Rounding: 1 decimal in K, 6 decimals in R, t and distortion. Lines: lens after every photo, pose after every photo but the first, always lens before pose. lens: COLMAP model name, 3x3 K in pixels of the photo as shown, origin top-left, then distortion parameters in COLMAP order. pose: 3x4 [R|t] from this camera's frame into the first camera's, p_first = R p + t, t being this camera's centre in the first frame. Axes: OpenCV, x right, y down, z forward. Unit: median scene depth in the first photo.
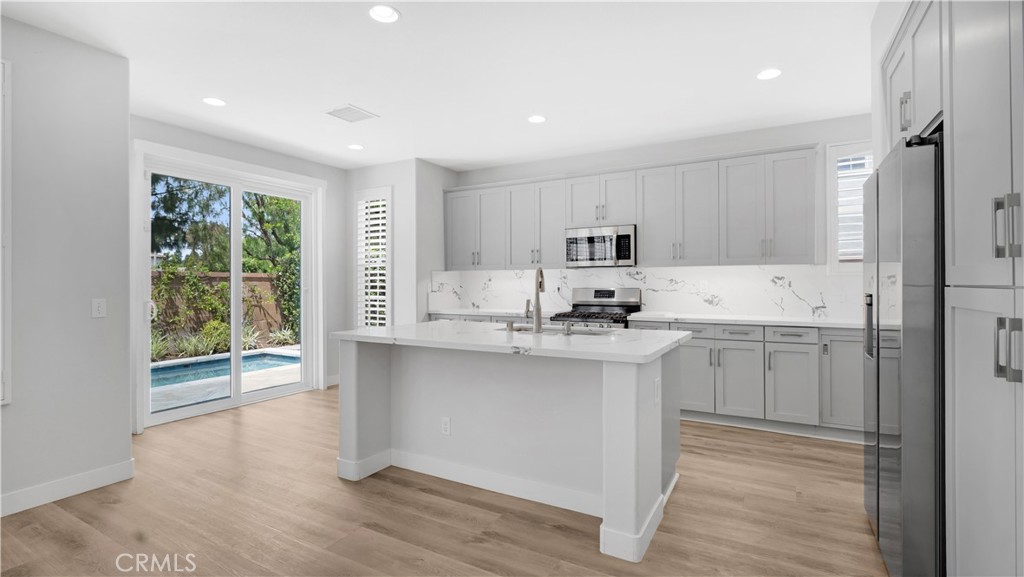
lens RADIAL K [[459.4, 0, 513.0], [0, 459.4, 287.2], [0, 0, 1]] dist [-0.014015, 0.002789]
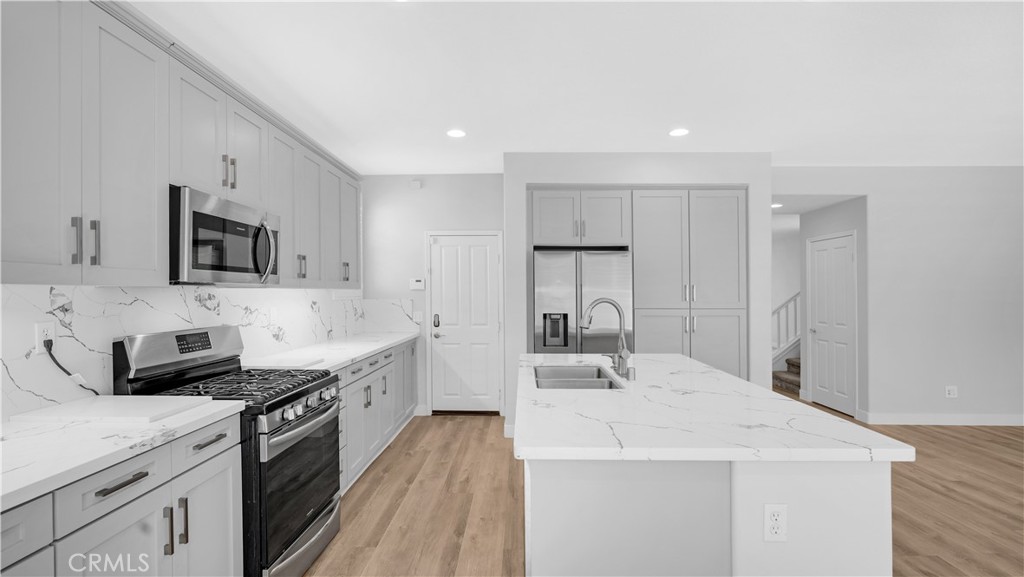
lens RADIAL K [[459.4, 0, 512.1], [0, 459.4, 289.0], [0, 0, 1]] dist [-0.014015, 0.002789]
pose [[-0.475243, 0.005329, 0.879838, -0.367777], [-0.001316, 0.999976, -0.006768, -0.037055], [-0.879853, -0.004375, -0.475225, 0.942820]]
